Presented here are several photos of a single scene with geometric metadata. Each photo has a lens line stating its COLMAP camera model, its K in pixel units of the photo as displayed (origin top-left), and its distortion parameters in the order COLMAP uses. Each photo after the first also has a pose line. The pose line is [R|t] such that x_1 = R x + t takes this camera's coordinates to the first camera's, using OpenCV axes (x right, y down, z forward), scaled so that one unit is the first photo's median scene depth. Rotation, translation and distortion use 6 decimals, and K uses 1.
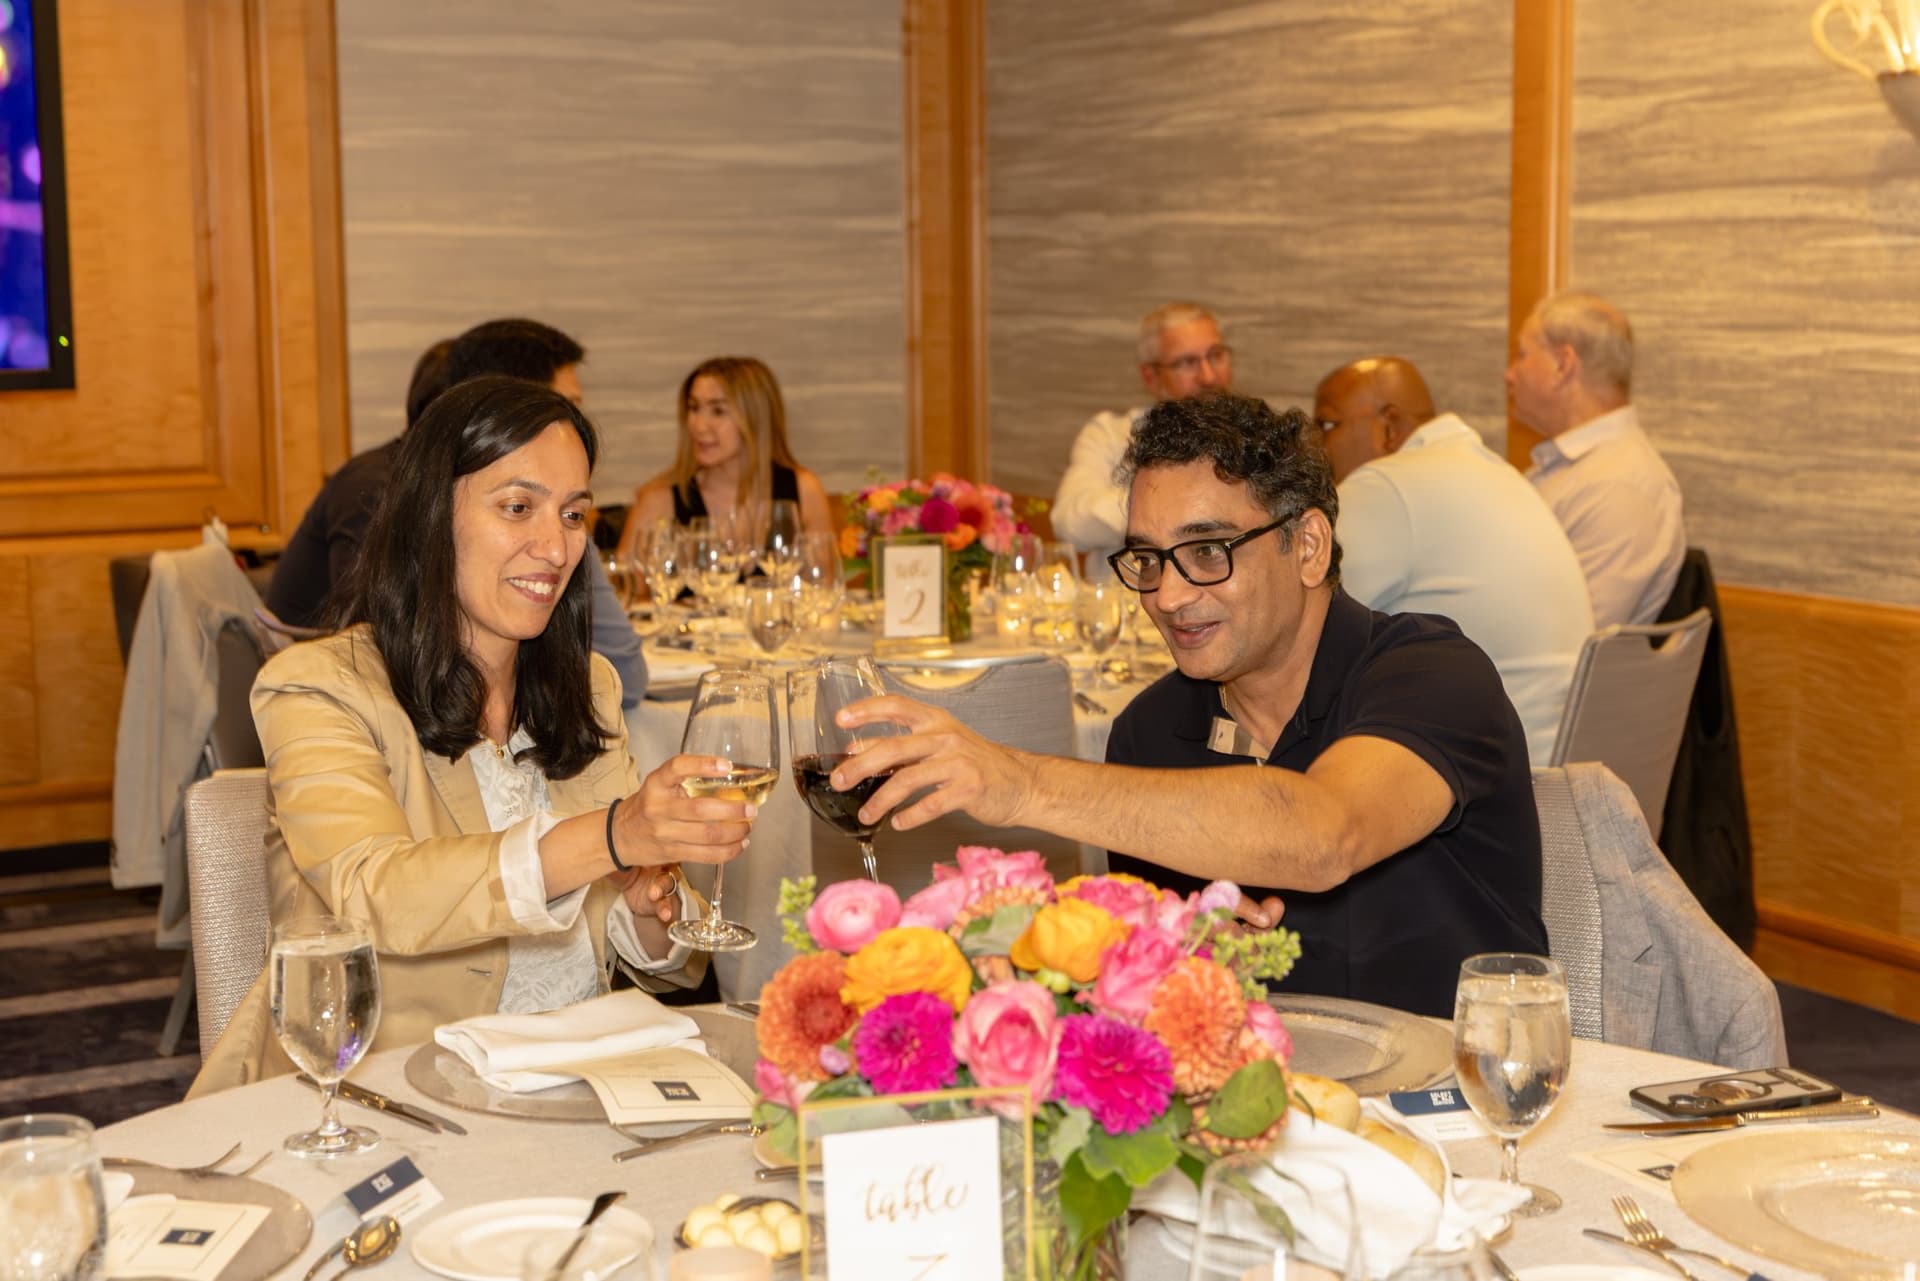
lens RADIAL K [[2741.8, 0, 878.8], [0, 2741.8, 643.6], [0, 0, 1]] dist [0.009923, -0.019879]
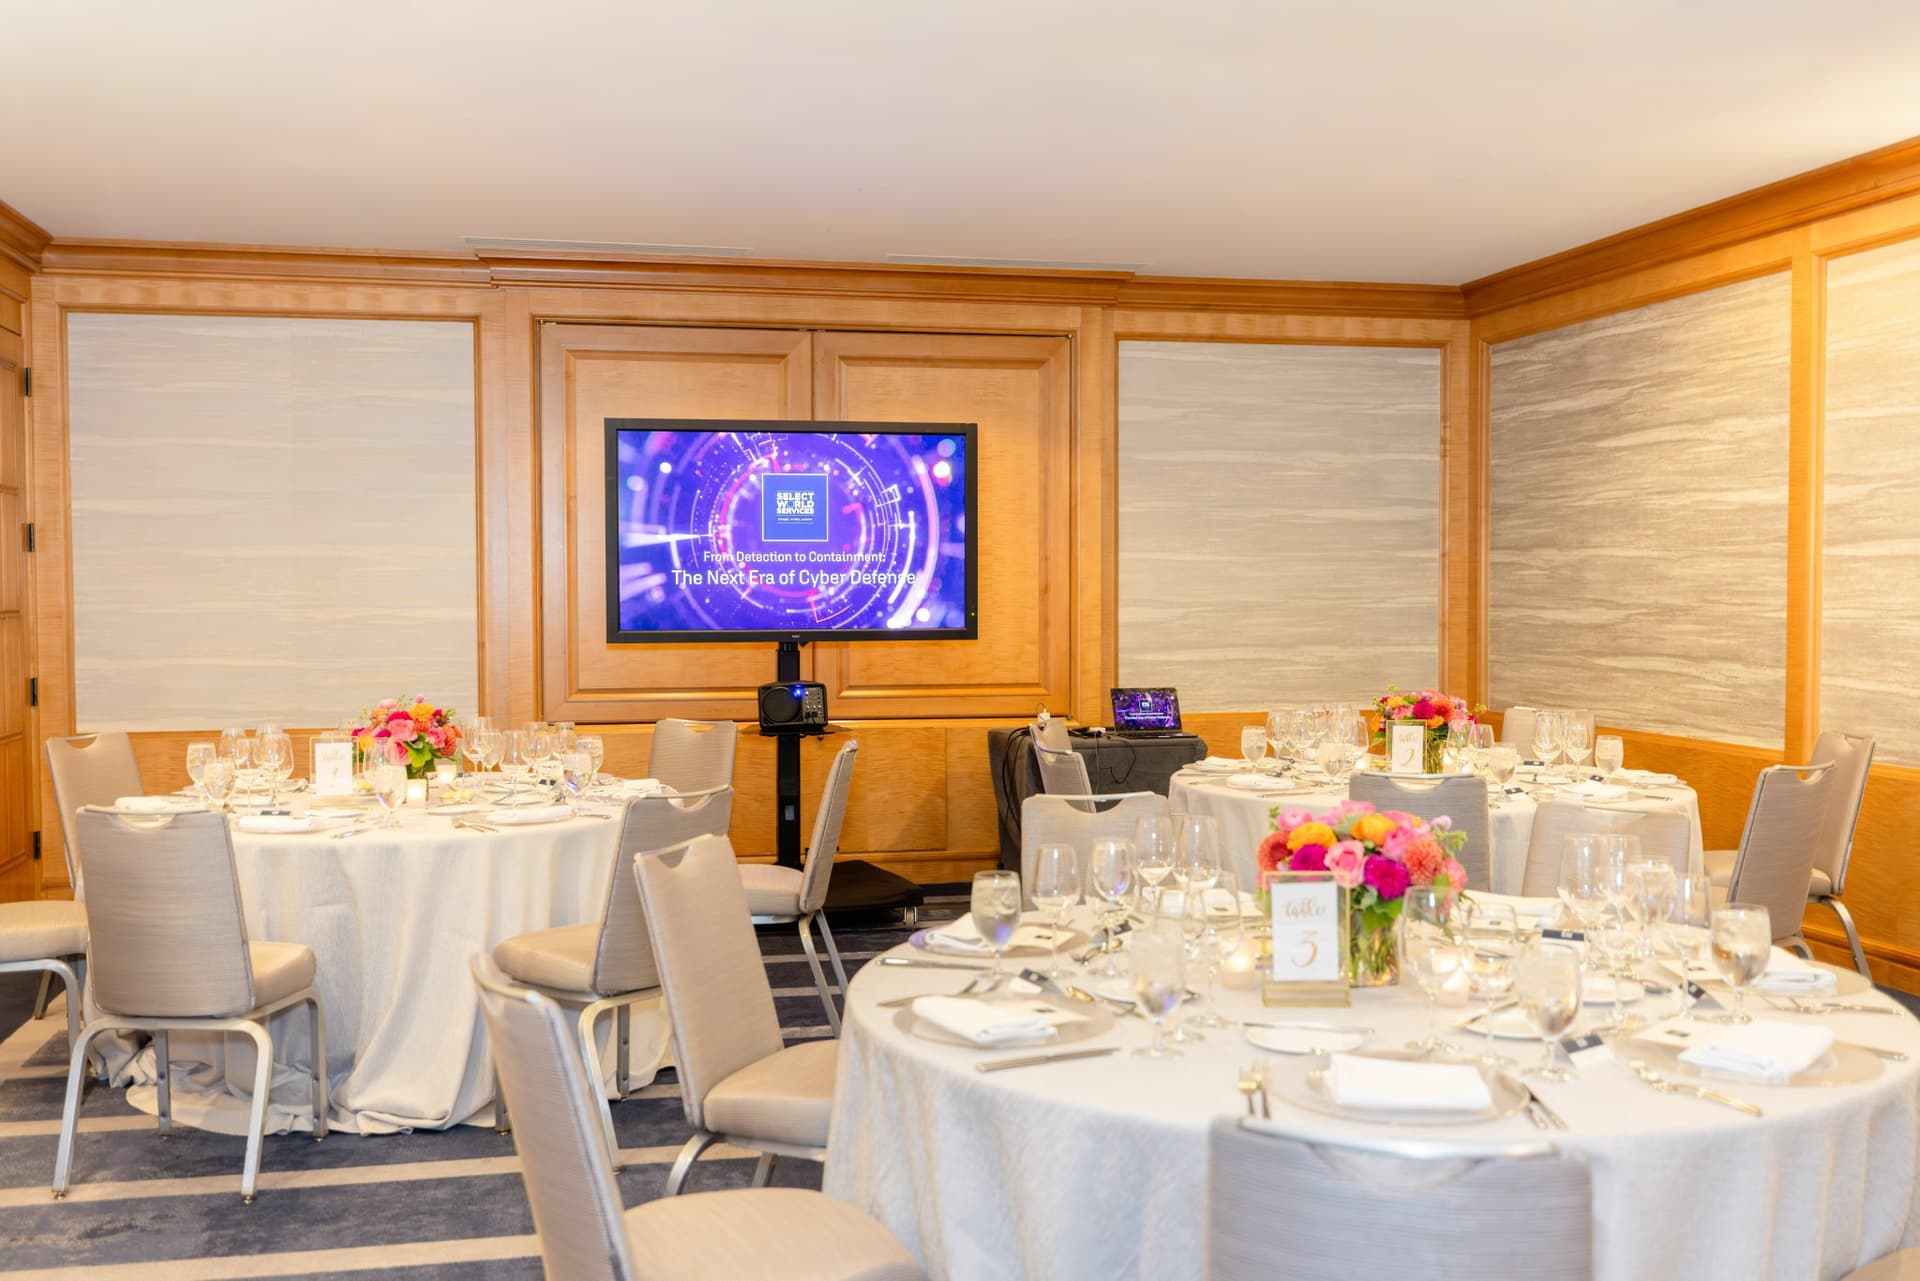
lens RADIAL K [[1816.0, 0, 960.0], [0, 1816.0, 640.5], [0, 0, 1]] dist [0.008515, 0.002431]
pose [[0.961587, 0.018003, -0.273908, 0.042574], [-0.045766, 0.994395, -0.095307, 0.029520], [0.270657, 0.104182, 0.957022, -0.213392]]
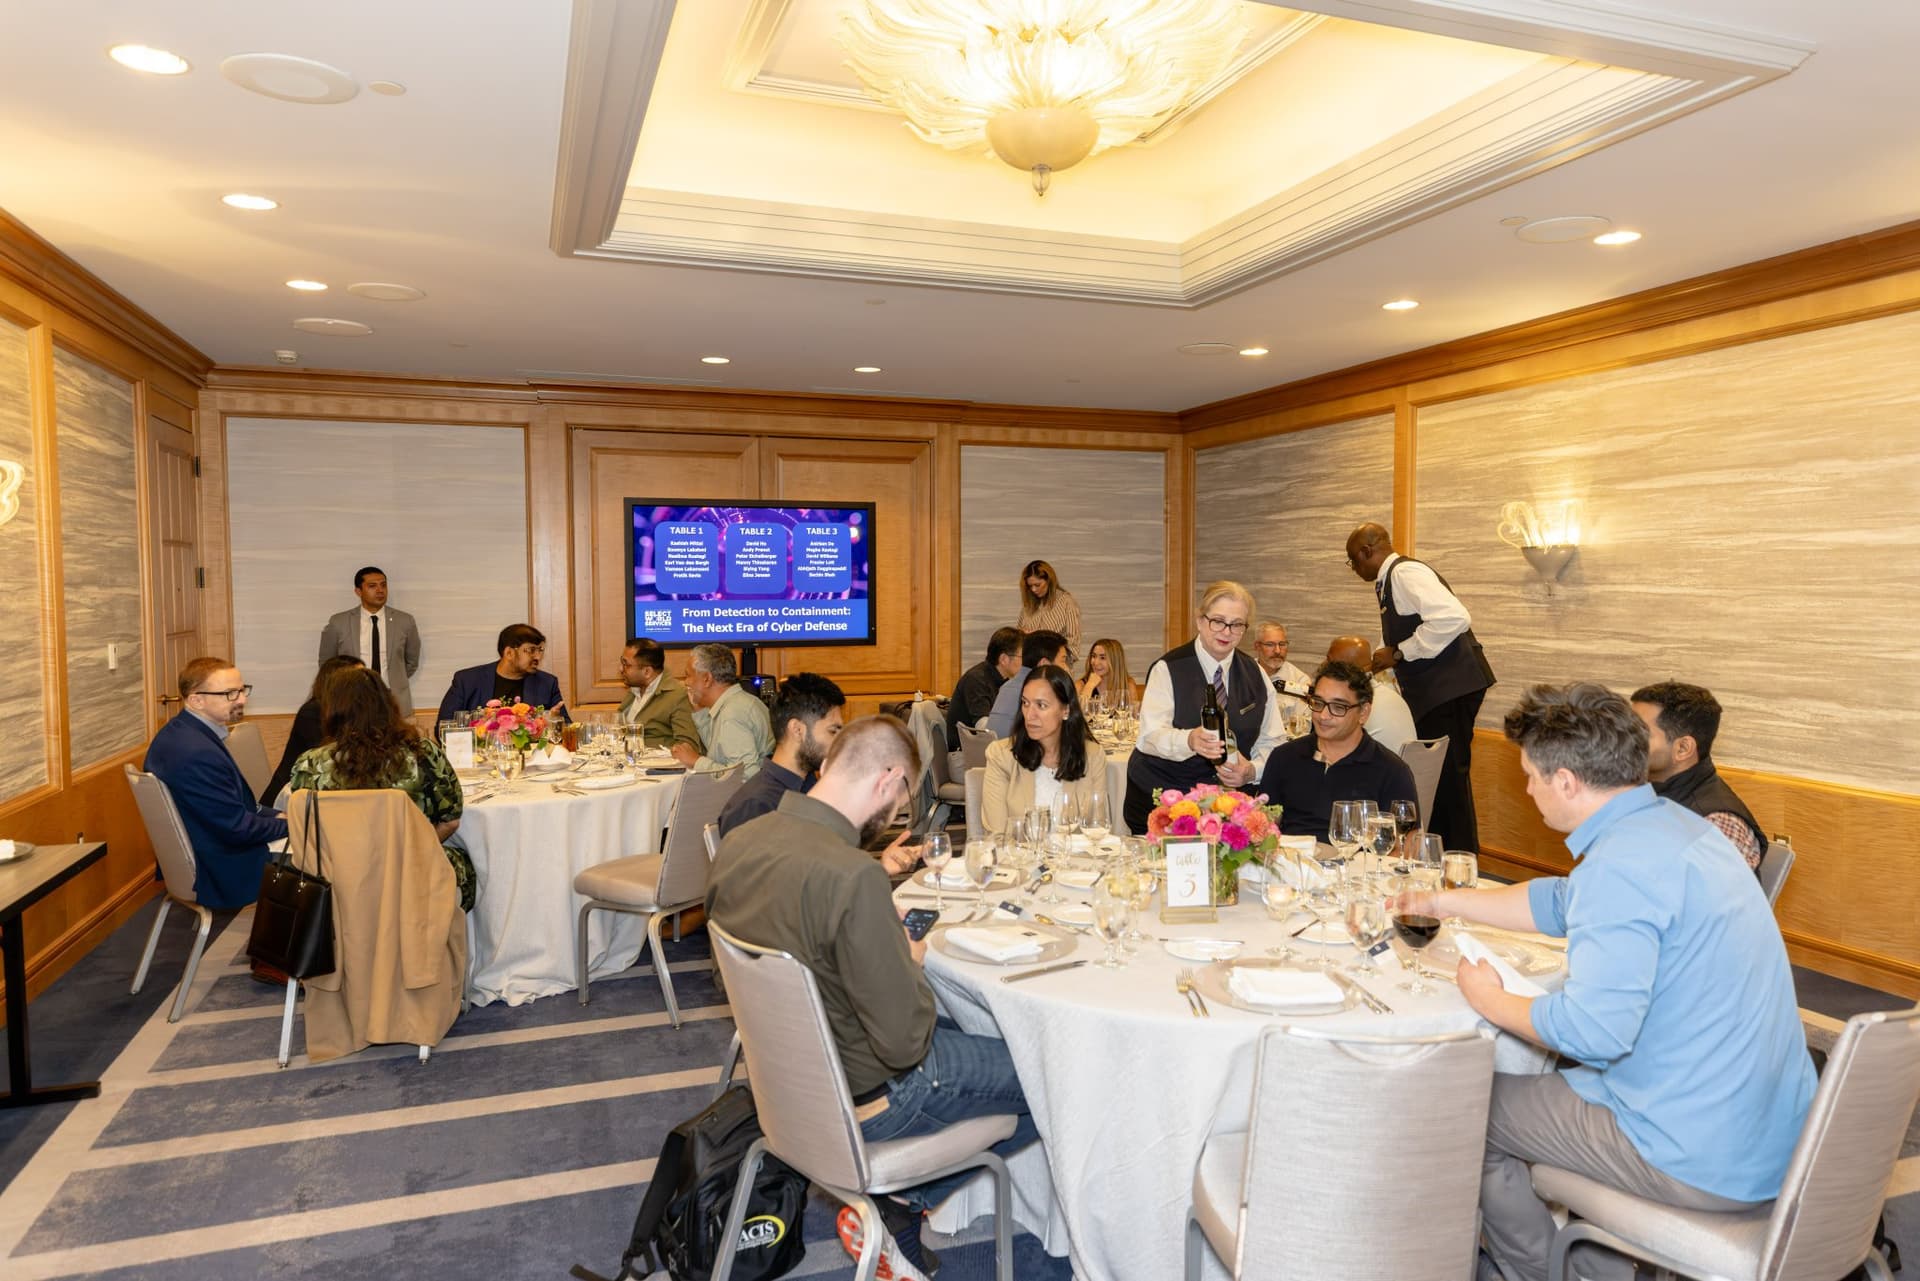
lens RADIAL K [[1194.9, 0, 960.0], [0, 1194.9, 640.5], [0, 0, 1]] dist [0.015392, 0.000111]
pose [[0.988599, 0.016408, -0.149677, -0.015630], [-0.029269, 0.996025, -0.084131, 0.006488], [0.147701, 0.087552, 0.985149, -0.225021]]
